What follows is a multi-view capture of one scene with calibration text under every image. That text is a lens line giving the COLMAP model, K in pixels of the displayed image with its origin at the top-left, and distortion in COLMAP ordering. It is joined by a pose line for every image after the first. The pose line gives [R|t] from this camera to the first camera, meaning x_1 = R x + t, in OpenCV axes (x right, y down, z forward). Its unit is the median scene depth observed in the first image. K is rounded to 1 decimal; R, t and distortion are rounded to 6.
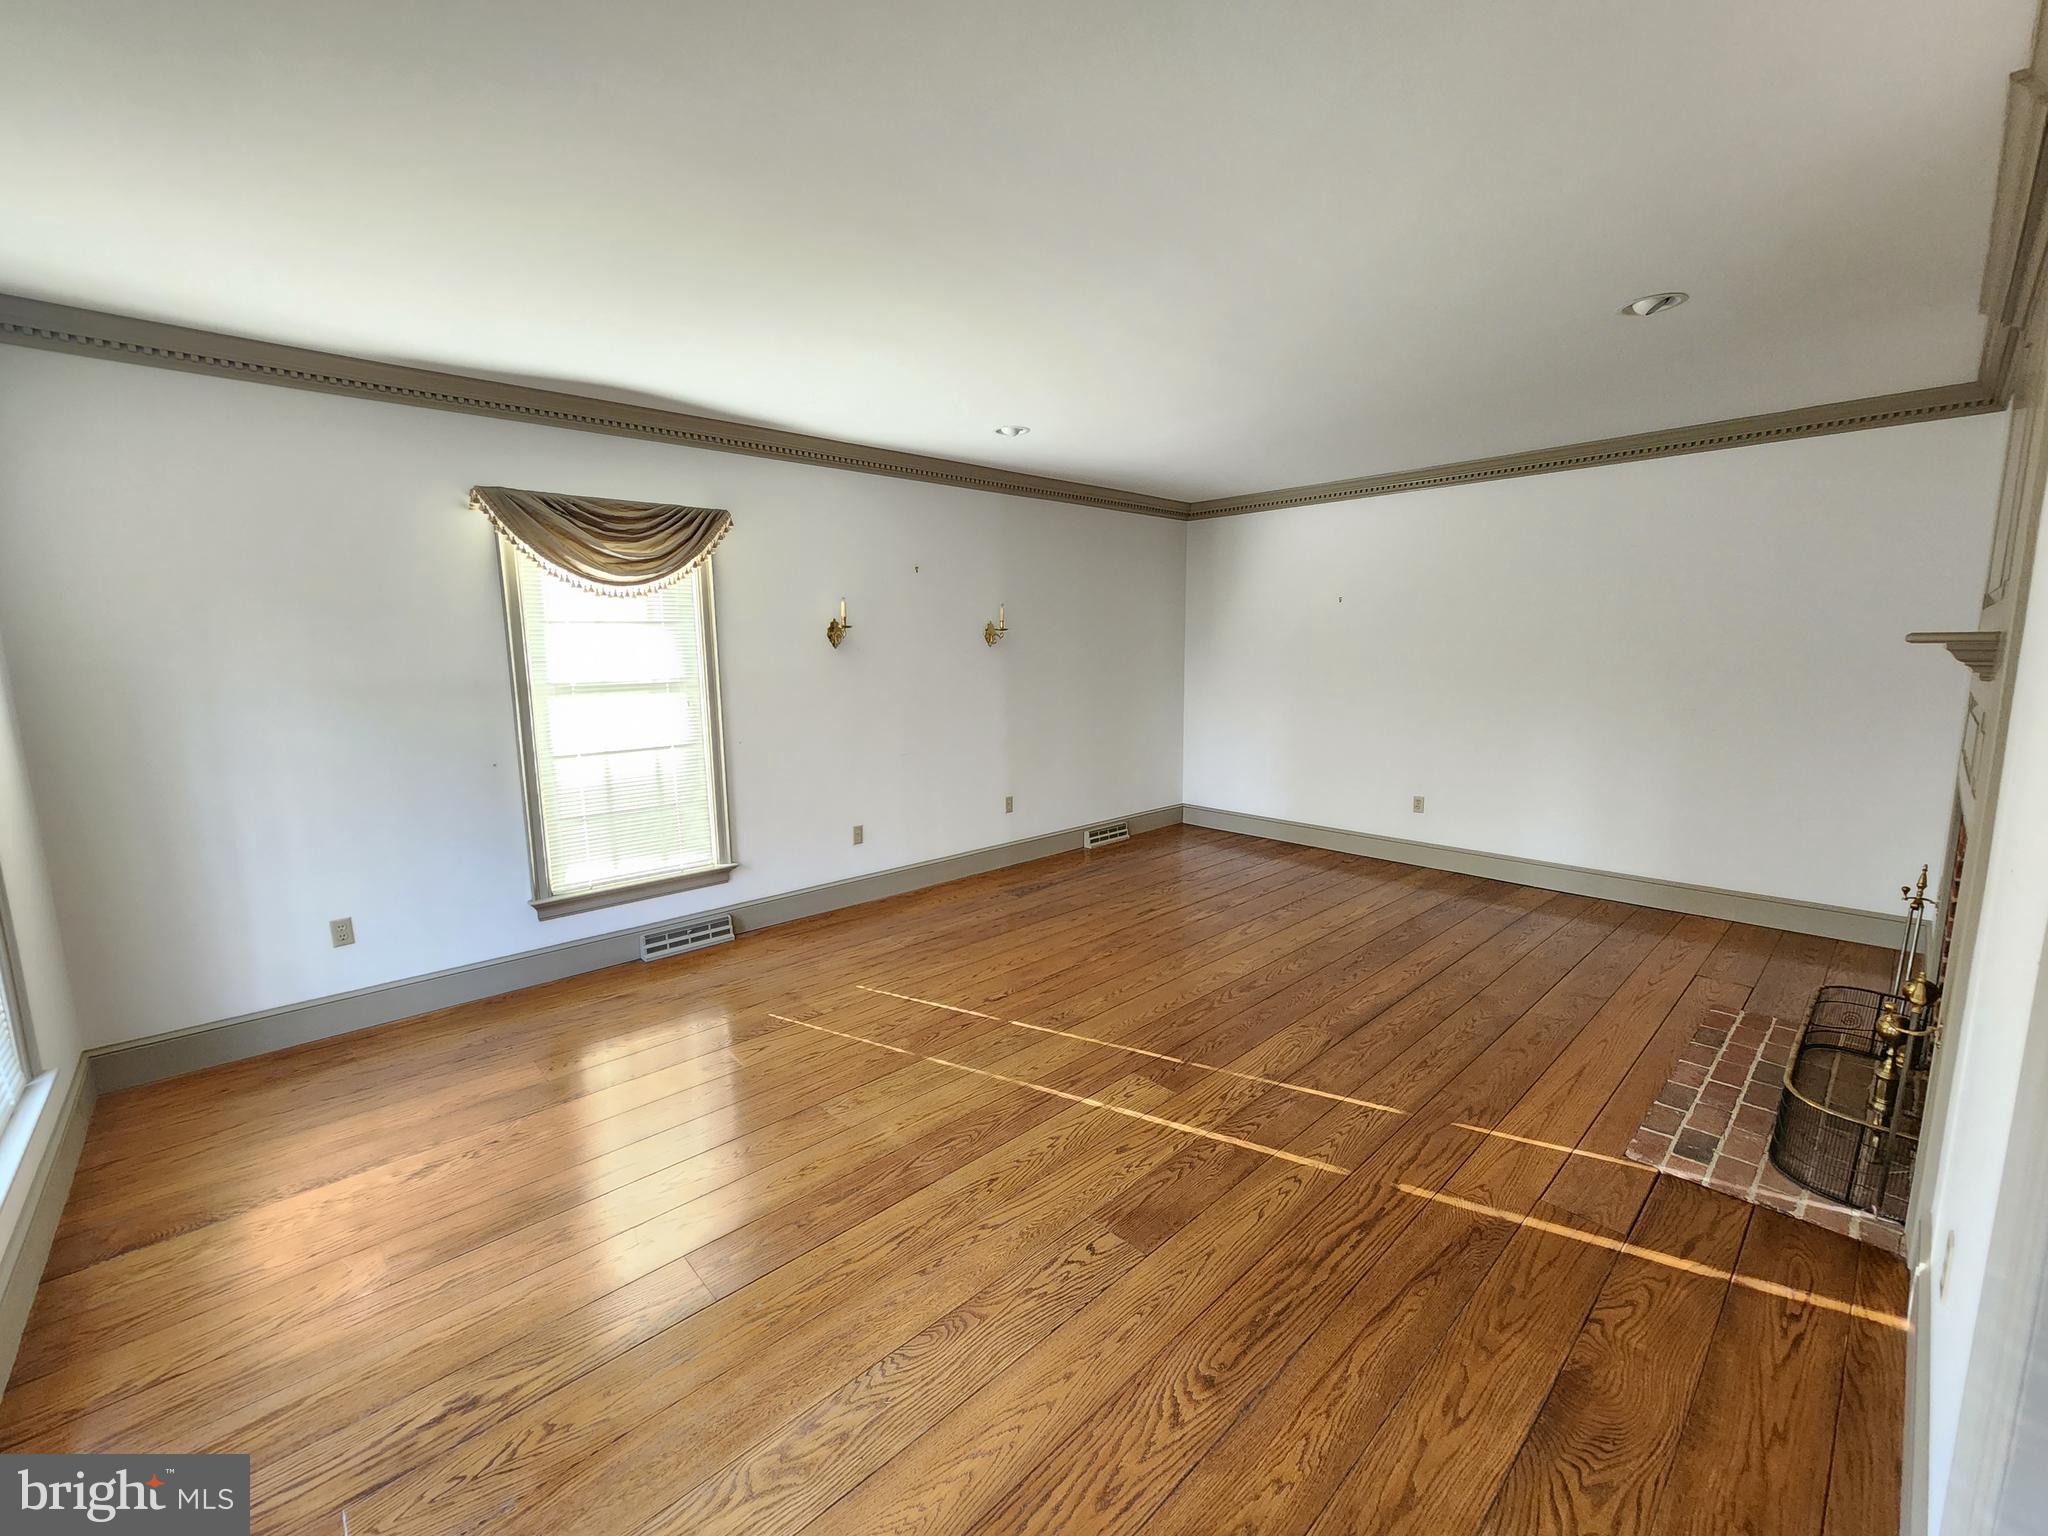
lens RADIAL K [[843.7, 0, 1024.0], [0, 843.7, 768.0], [0, 0, 1]] dist [-0.000646, -0.000041]
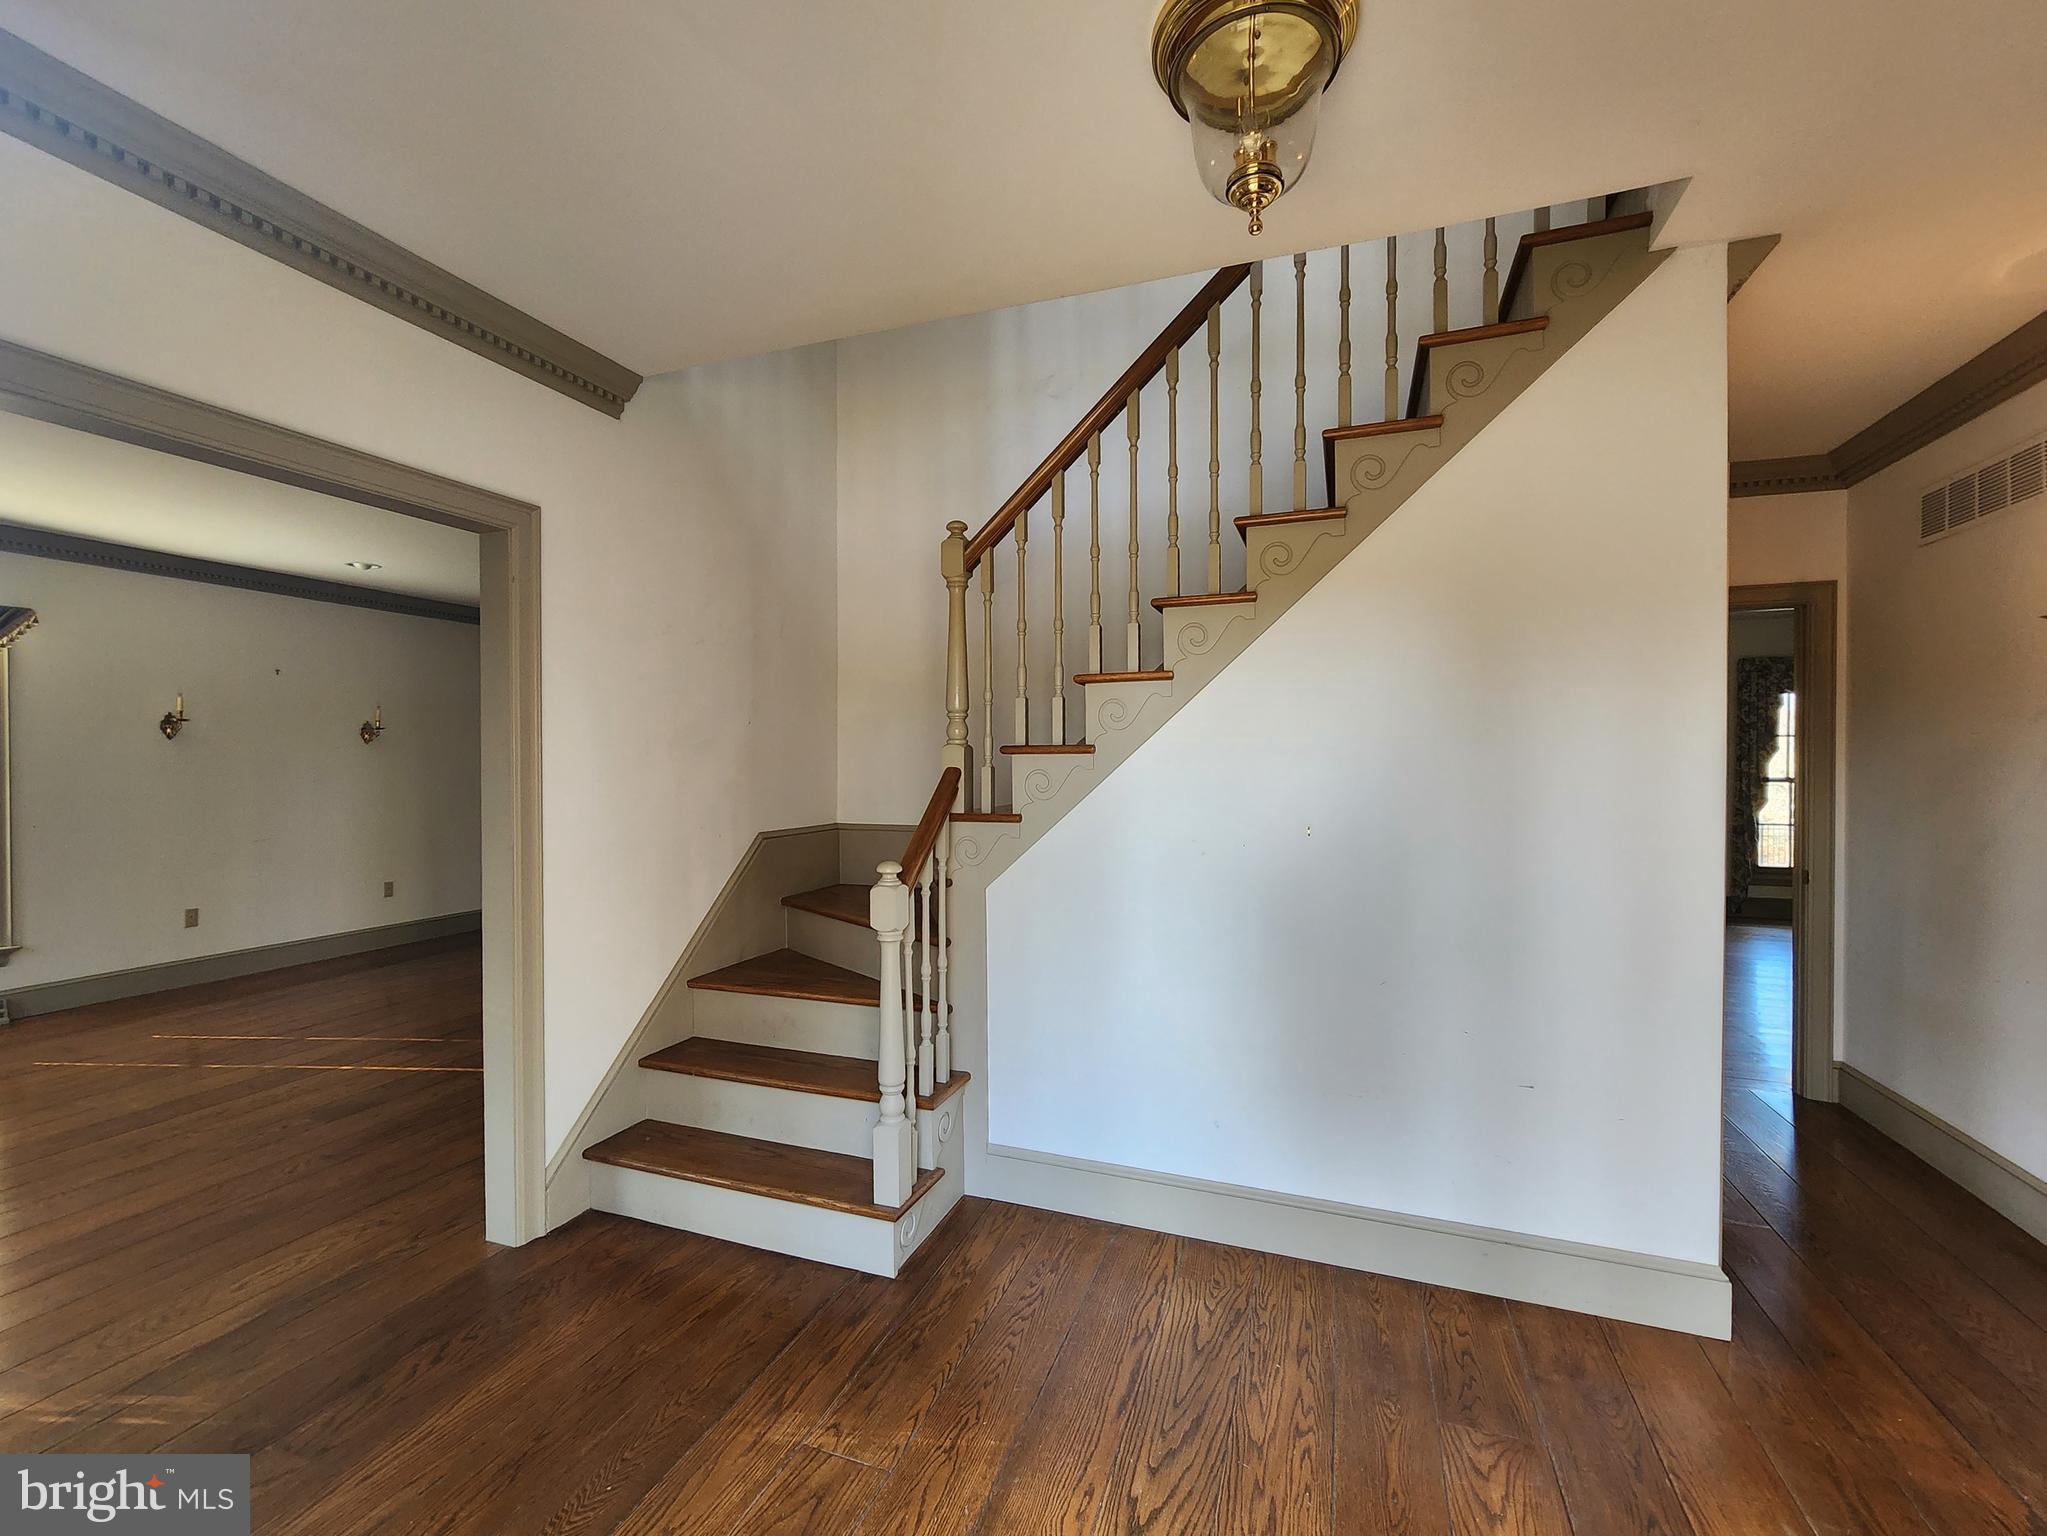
lens RADIAL K [[888.8, 0, 1023.5], [0, 888.8, 768.0], [0, 0, 1]] dist [-0.002075, -0.000215]
pose [[0.895238, 0.010895, 0.445456, 0.260716], [0.053046, 0.989986, -0.130820, 0.105240], [-0.442420, 0.140745, 0.885695, -0.501185]]
